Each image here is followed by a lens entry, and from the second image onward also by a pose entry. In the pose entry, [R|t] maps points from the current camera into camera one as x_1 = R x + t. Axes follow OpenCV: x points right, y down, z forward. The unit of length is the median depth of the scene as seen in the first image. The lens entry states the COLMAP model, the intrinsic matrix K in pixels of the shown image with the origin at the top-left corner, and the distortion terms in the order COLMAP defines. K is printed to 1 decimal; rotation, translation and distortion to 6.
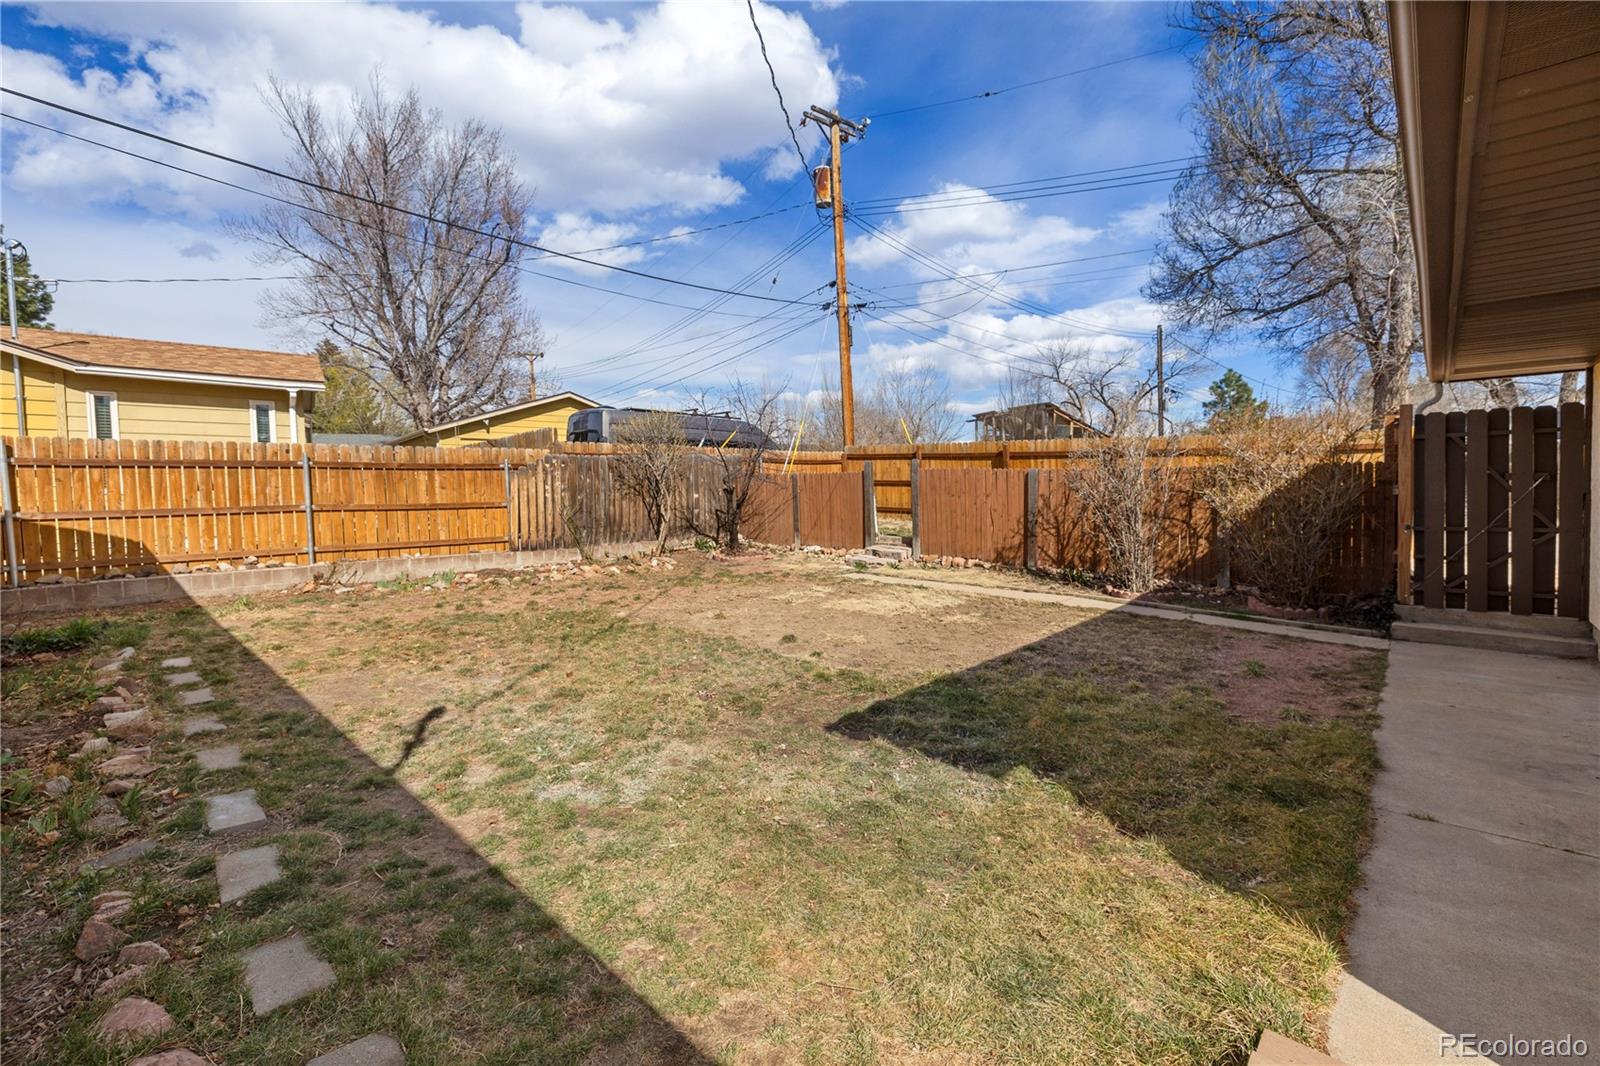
lens RADIAL K [[706.1, 0, 802.2], [0, 706.1, 529.8], [0, 0, 1]] dist [-0.007277, 0.001294]
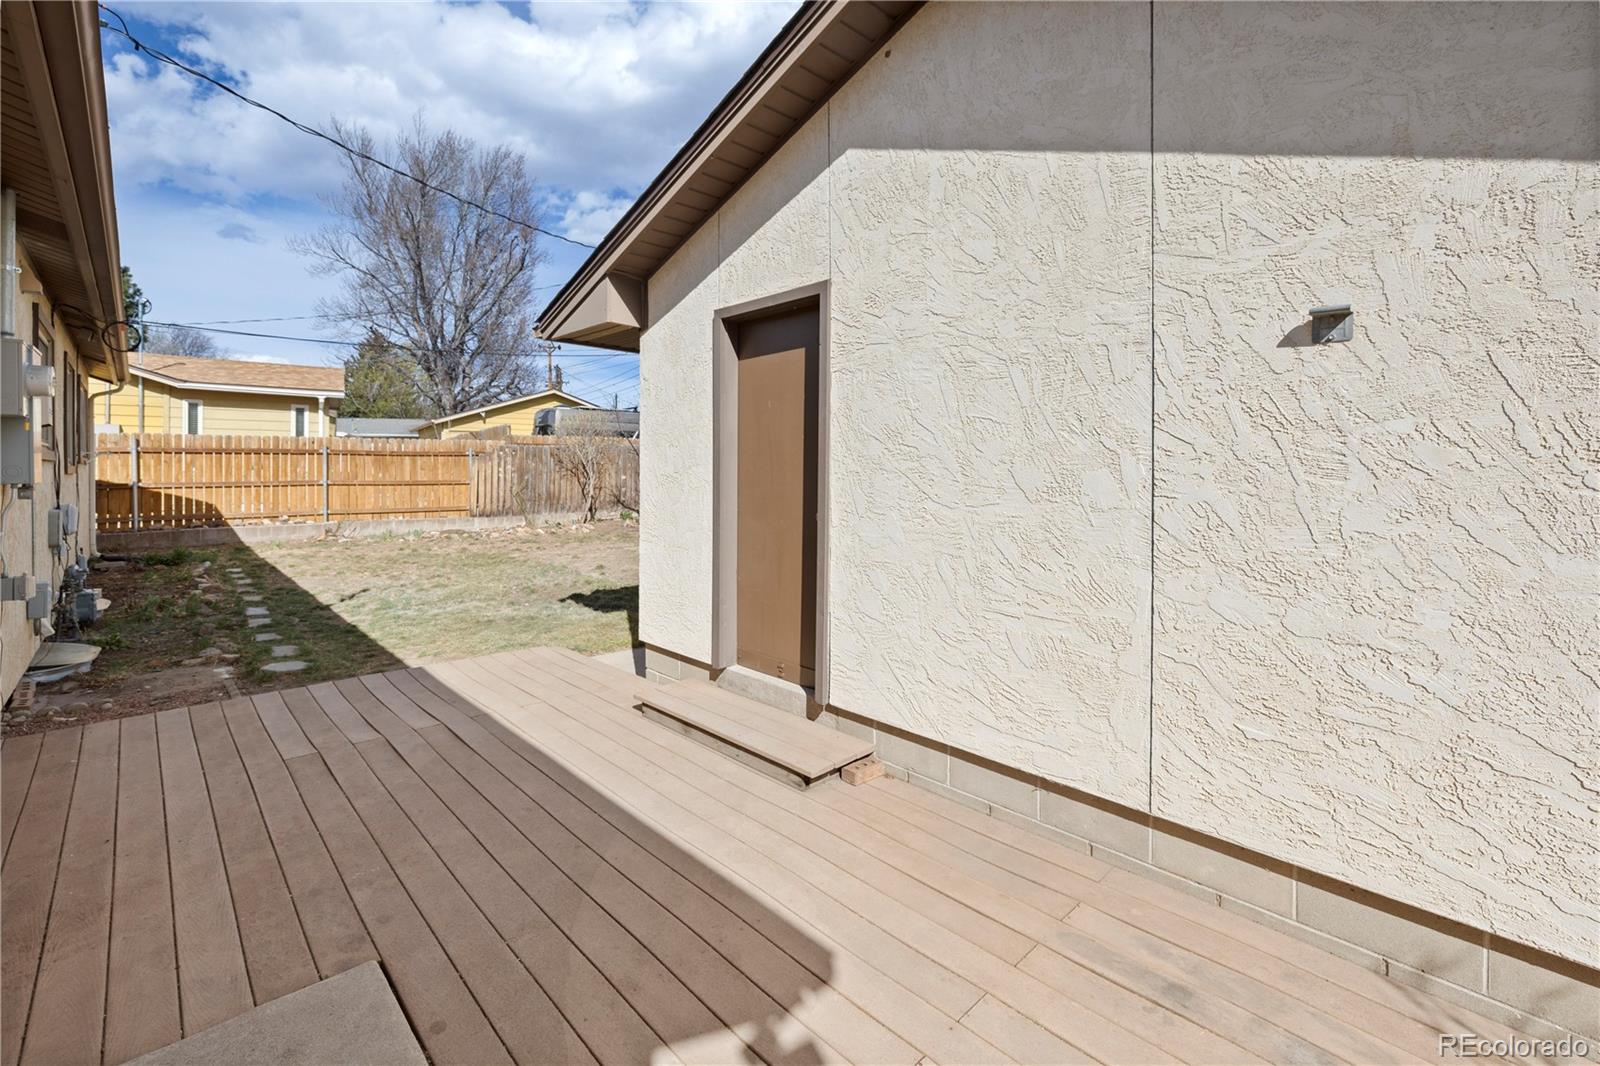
lens RADIAL K [[706.1, 0, 767.3], [0, 706.1, 469.7], [0, 0, 1]] dist [-0.007277, 0.001294]
pose [[0.996779, 0.009079, -0.079684, 0.278167], [-0.013996, 0.998017, -0.061373, 0.016498], [0.078969, 0.062291, 0.994929, -0.318142]]
